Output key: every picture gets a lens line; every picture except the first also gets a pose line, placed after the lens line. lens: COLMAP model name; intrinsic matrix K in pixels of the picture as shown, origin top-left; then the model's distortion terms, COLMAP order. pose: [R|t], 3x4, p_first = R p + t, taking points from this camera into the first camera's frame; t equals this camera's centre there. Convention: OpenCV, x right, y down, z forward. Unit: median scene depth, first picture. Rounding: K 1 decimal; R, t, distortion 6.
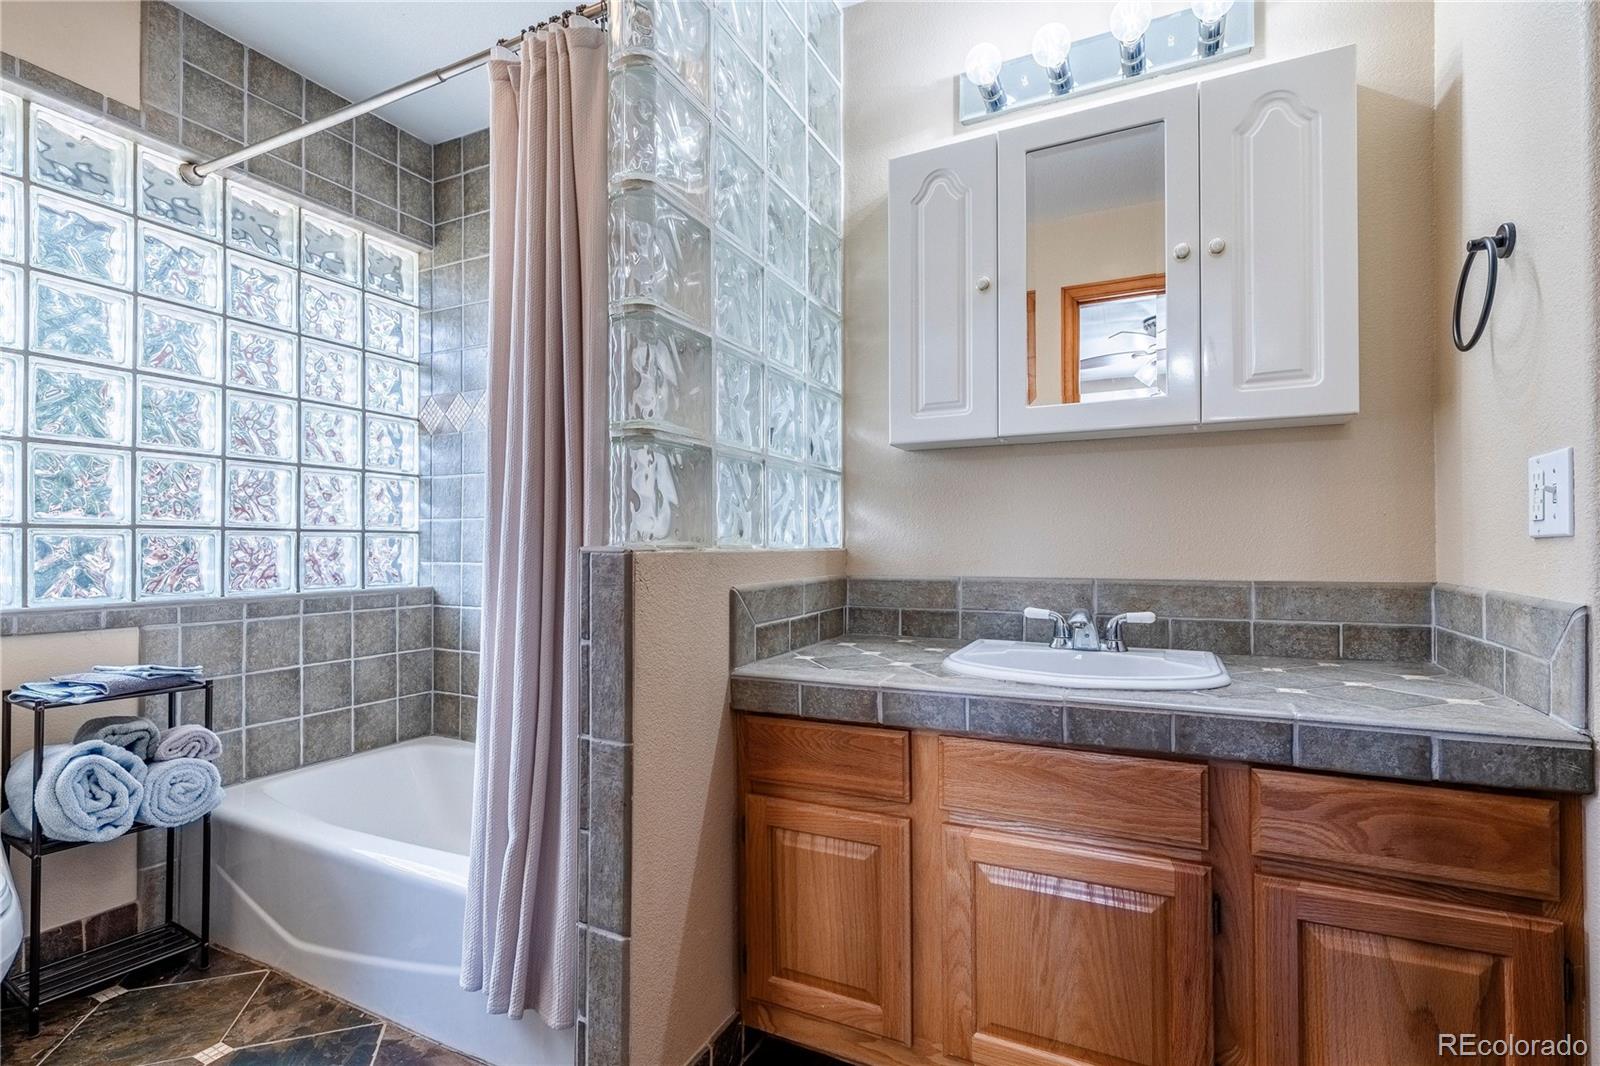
lens RADIAL K [[755.0, 0, 804.2], [0, 755.0, 536.4], [0, 0, 1]] dist [0.032710, 0.000272]
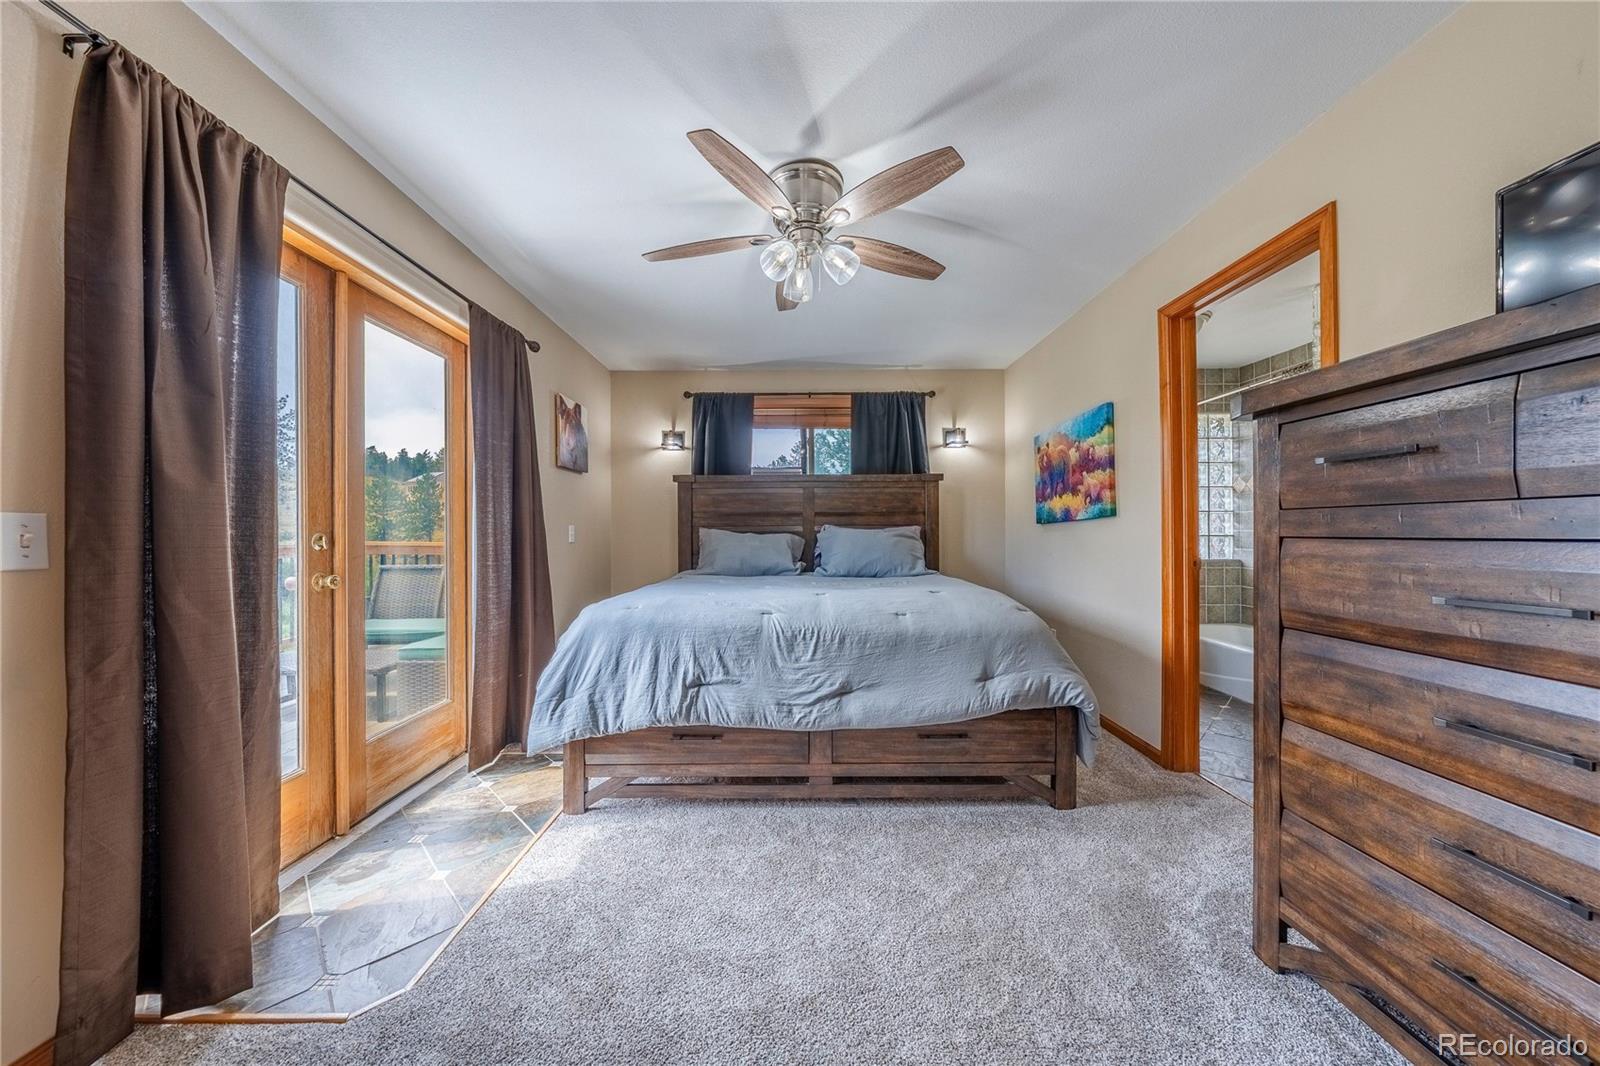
lens RADIAL K [[543.3, 0, 808.8], [0, 543.3, 528.1], [0, 0, 1]] dist [0.000658, 0.000078]
pose [[0.422183, -0.004325, -0.906500, 0.462644], [0.017110, 0.999849, 0.003198, -0.057399], [0.906349, -0.016860, 0.422193, -0.897427]]
